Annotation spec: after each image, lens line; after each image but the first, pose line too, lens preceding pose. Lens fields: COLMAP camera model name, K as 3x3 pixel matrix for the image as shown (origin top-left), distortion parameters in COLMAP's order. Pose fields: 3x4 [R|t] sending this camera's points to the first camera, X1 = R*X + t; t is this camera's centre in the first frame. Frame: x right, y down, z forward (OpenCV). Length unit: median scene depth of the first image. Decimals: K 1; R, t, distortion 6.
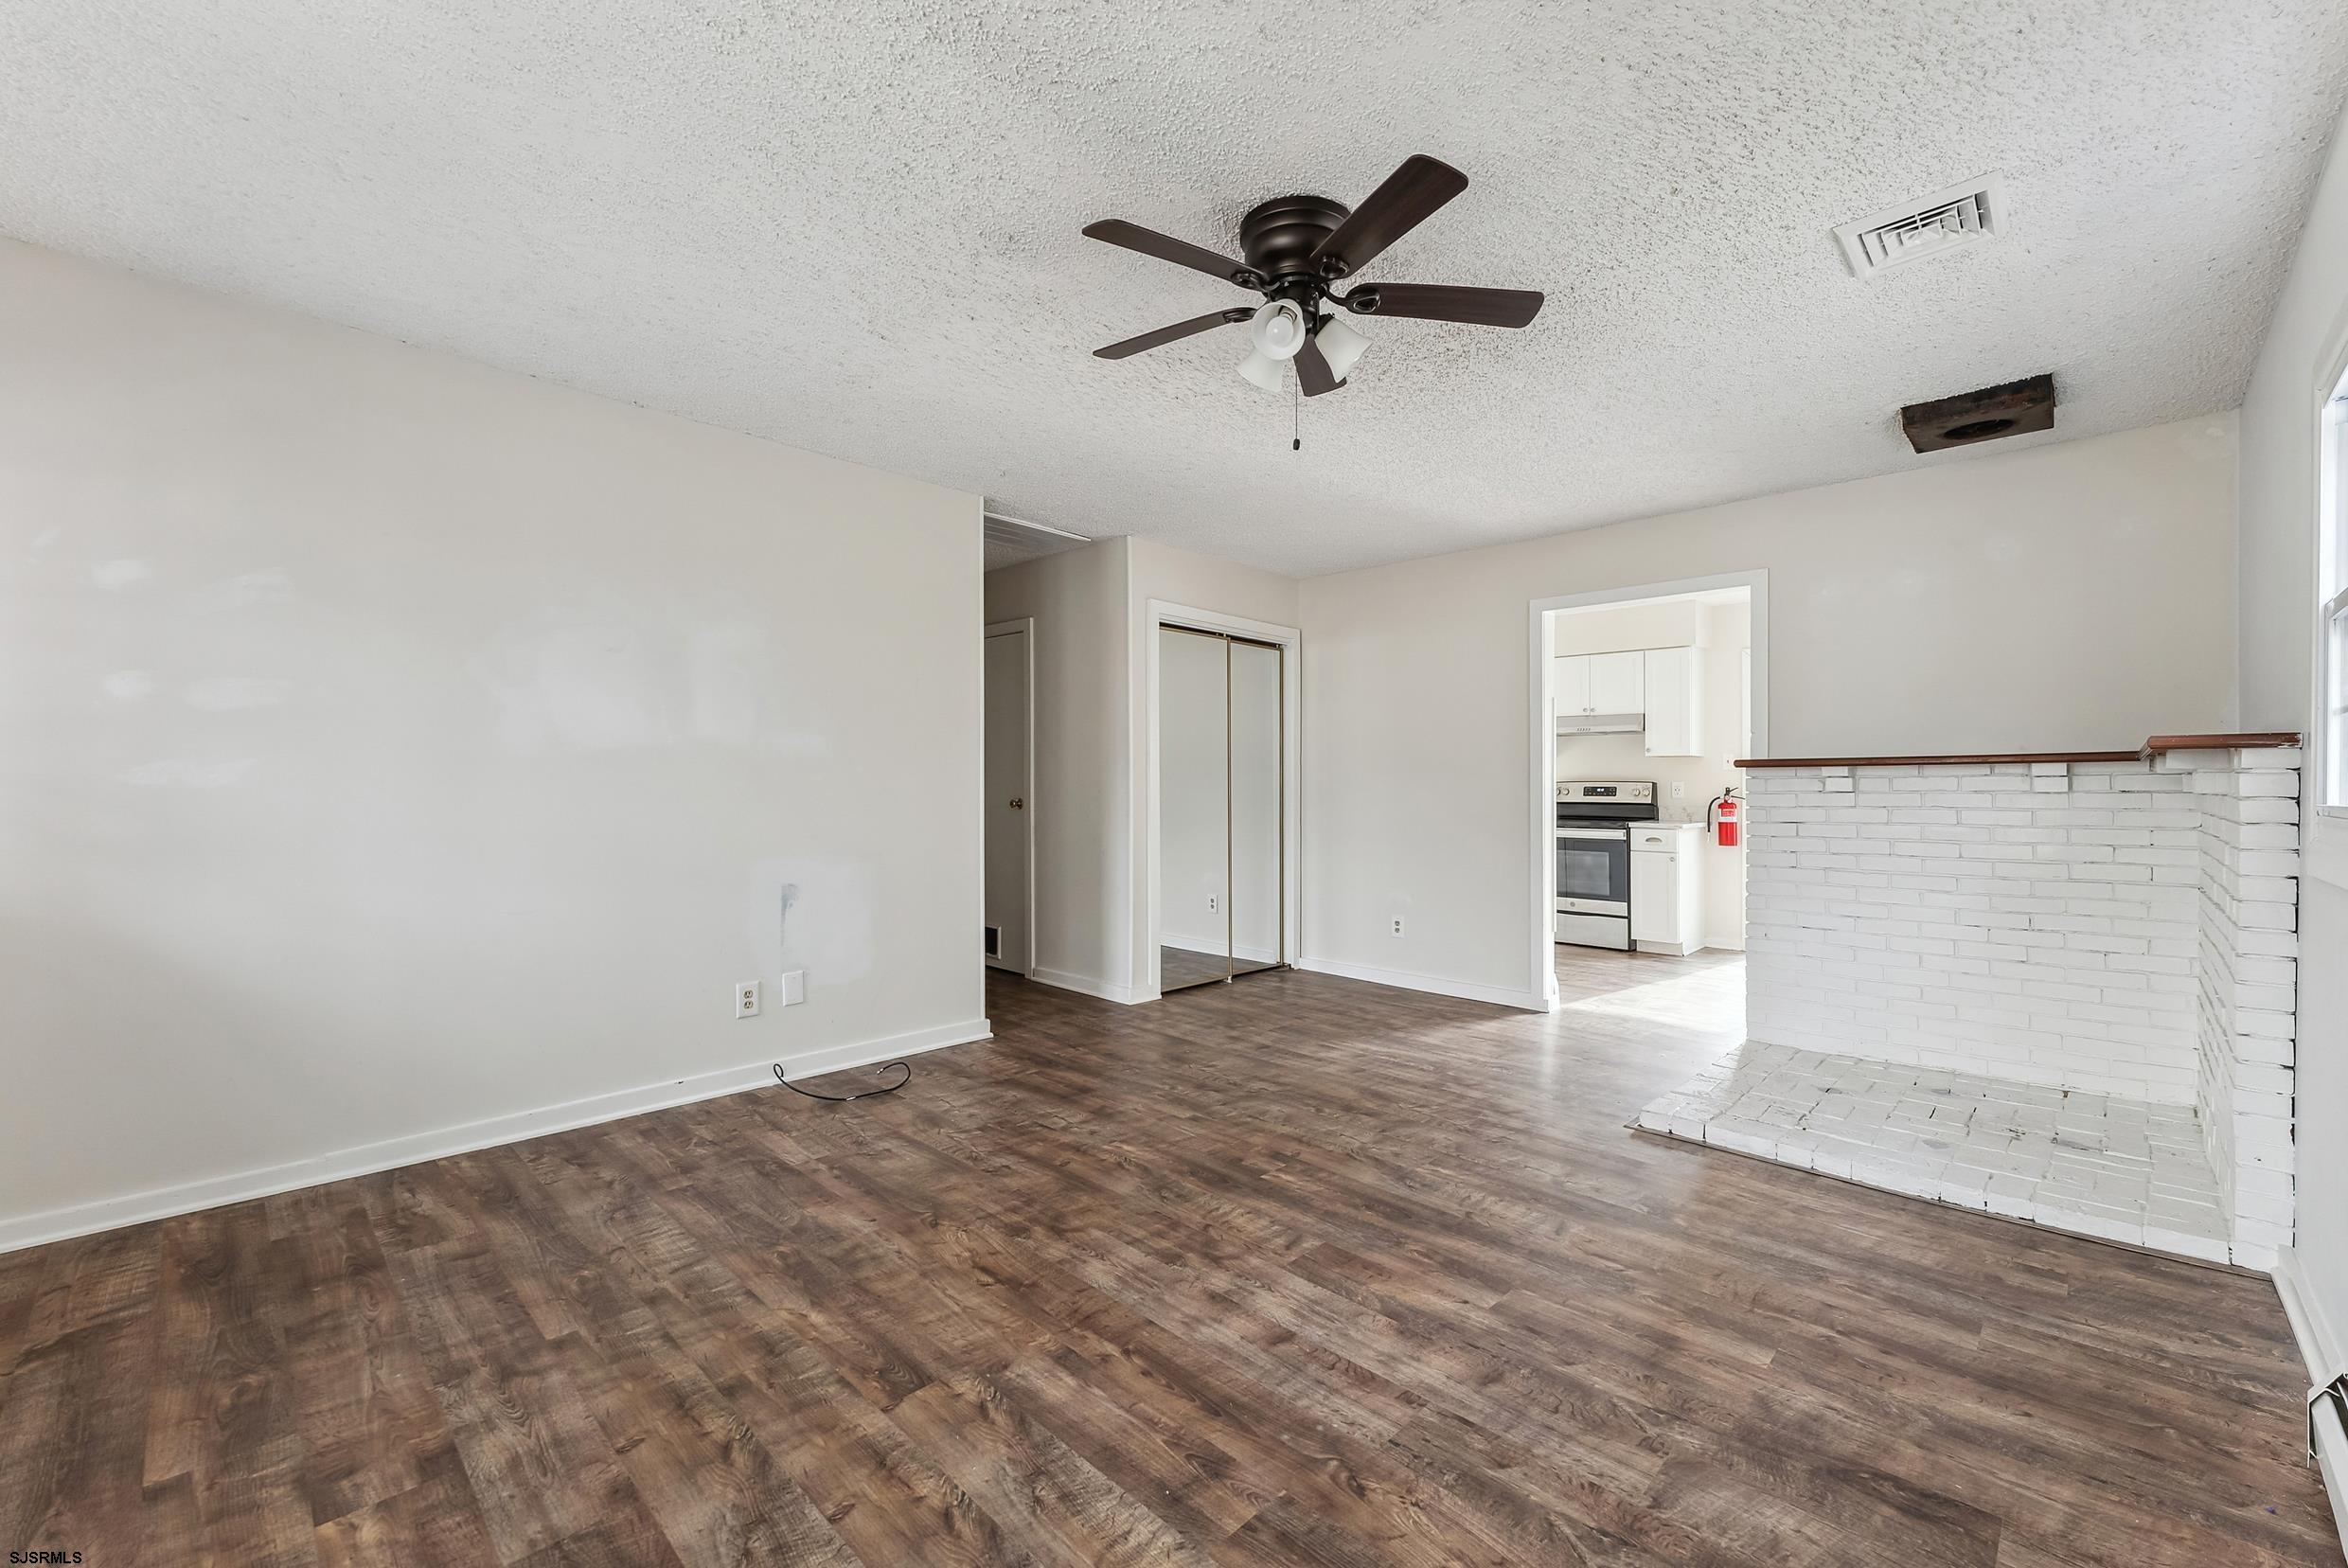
lens RADIAL K [[964.1, 0, 1169.5], [0, 964.1, 784.1], [0, 0, 1]] dist [0.001336, -0.000088]
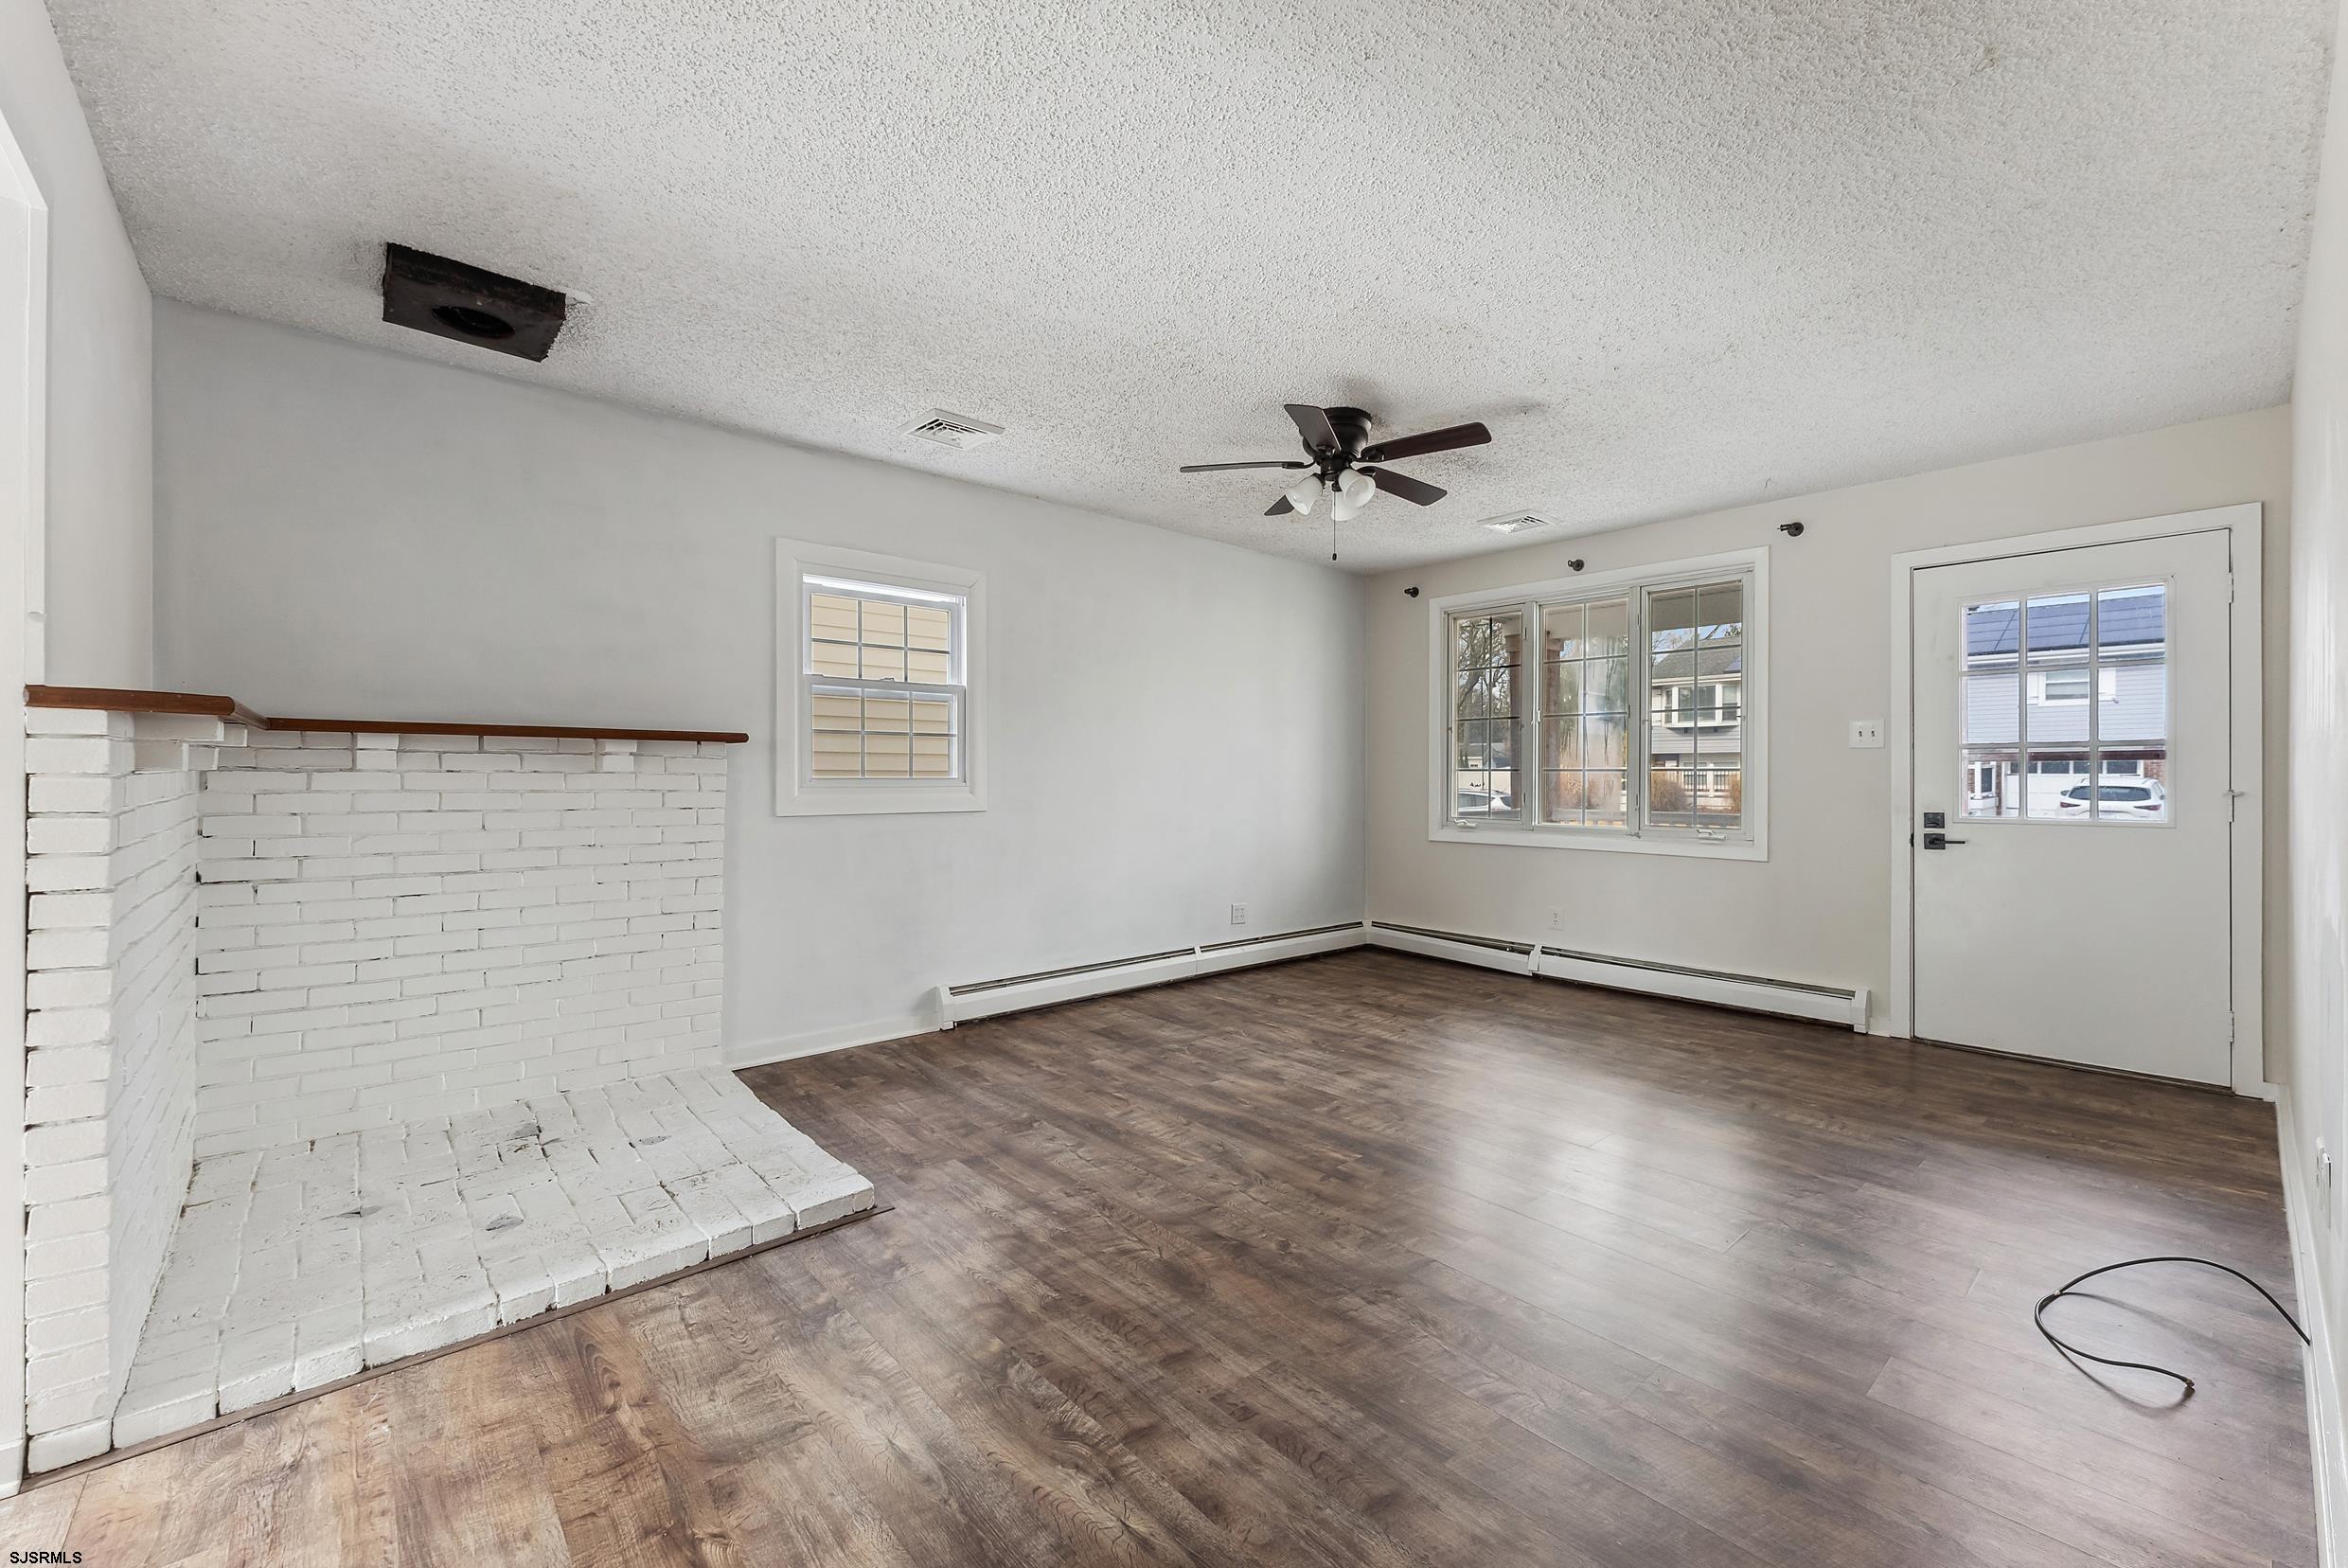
lens RADIAL K [[964.1, 0, 1184.5], [0, 964.1, 773.4], [0, 0, 1]] dist [0.001336, -0.000088]
pose [[-0.998401, -0.010282, 0.055589, 0.281371], [-0.010415, 0.999944, -0.002106, 0.007490], [-0.055564, -0.002682, -0.998452, 2.485449]]
